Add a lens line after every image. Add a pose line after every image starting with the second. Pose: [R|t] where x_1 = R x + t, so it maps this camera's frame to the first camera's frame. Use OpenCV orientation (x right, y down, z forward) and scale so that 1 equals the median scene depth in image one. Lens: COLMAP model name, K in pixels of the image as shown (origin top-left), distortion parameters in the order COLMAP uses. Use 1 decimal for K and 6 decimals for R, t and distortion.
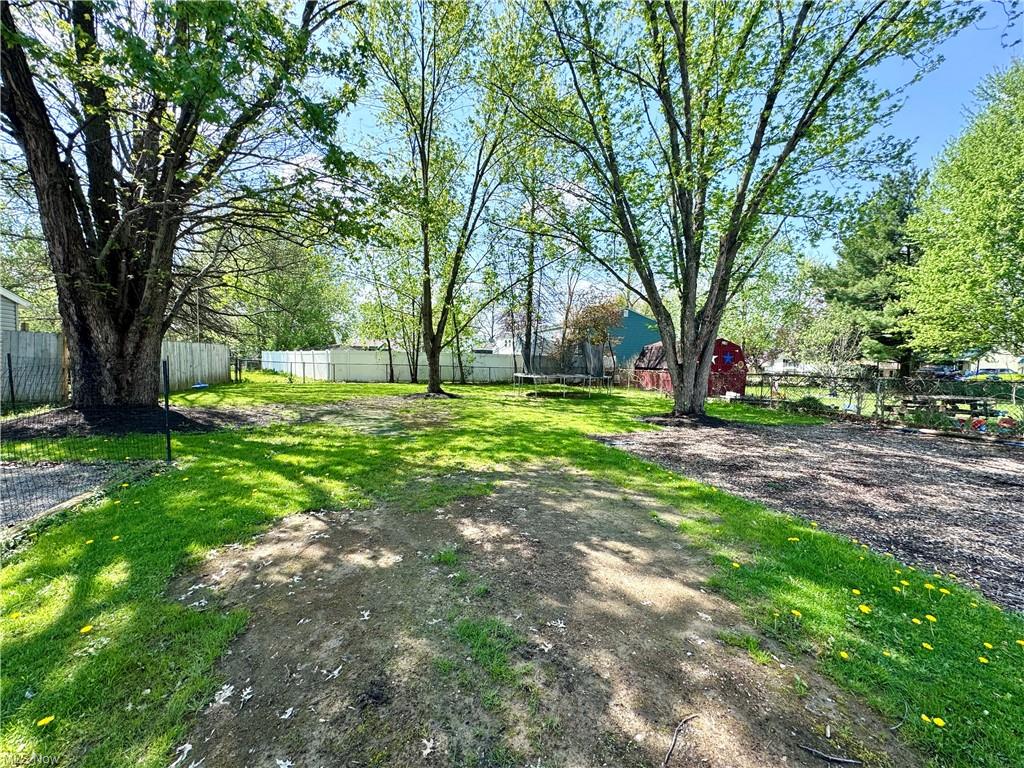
lens RADIAL K [[410.4, 0, 512.0], [0, 410.4, 384.0], [0, 0, 1]] dist [0.002520, 0.000522]
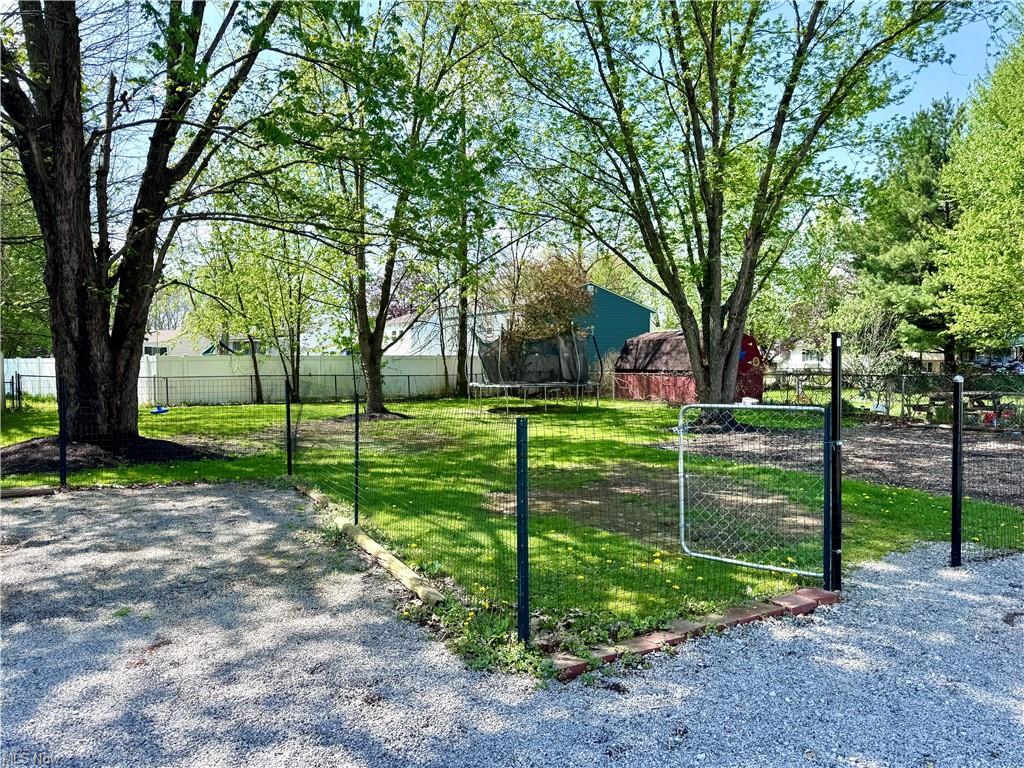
lens RADIAL K [[731.0, 0, 512.0], [0, 731.0, 384.0], [0, 0, 1]] dist [0.063773, -0.042144]
pose [[0.977664, -0.033889, 0.207423, -0.157212], [0.038894, 0.999041, -0.020098, 0.003189], [-0.206543, 0.027716, 0.978045, -0.221373]]
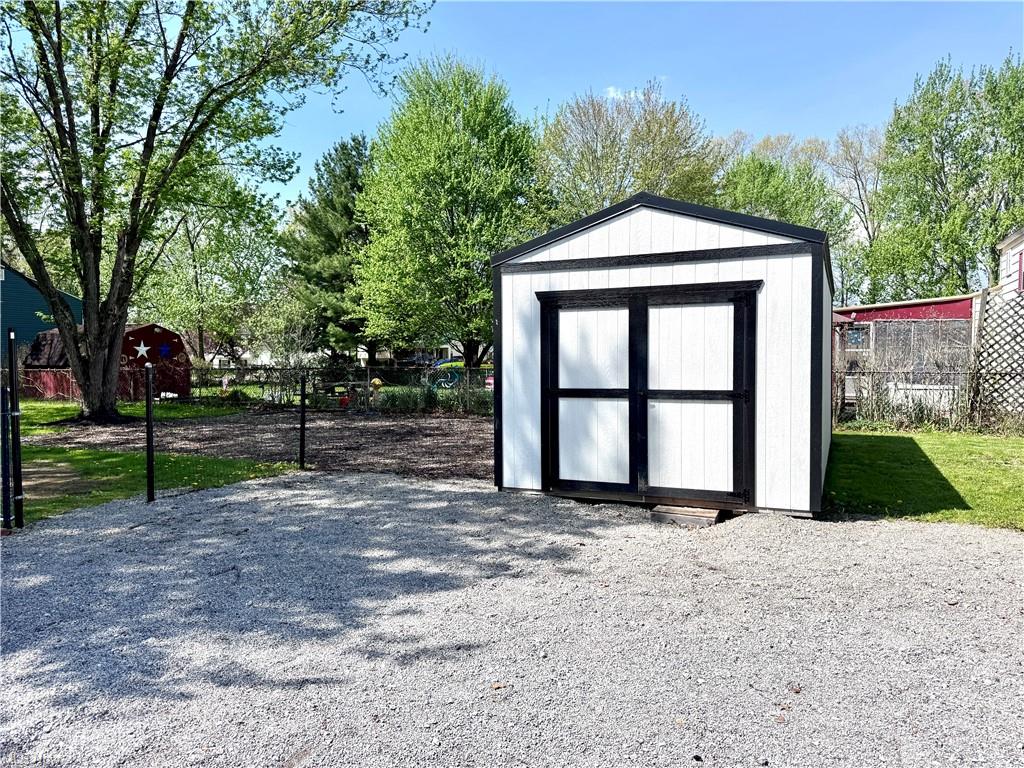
lens RADIAL K [[745.8, 0, 512.0], [0, 745.8, 384.0], [0, 0, 1]] dist [0.073866, -0.040025]
pose [[0.649469, -0.047192, 0.758922, -0.118895], [0.055877, 0.998336, 0.014261, 0.015748], [-0.758332, 0.033144, 0.651025, -0.378199]]
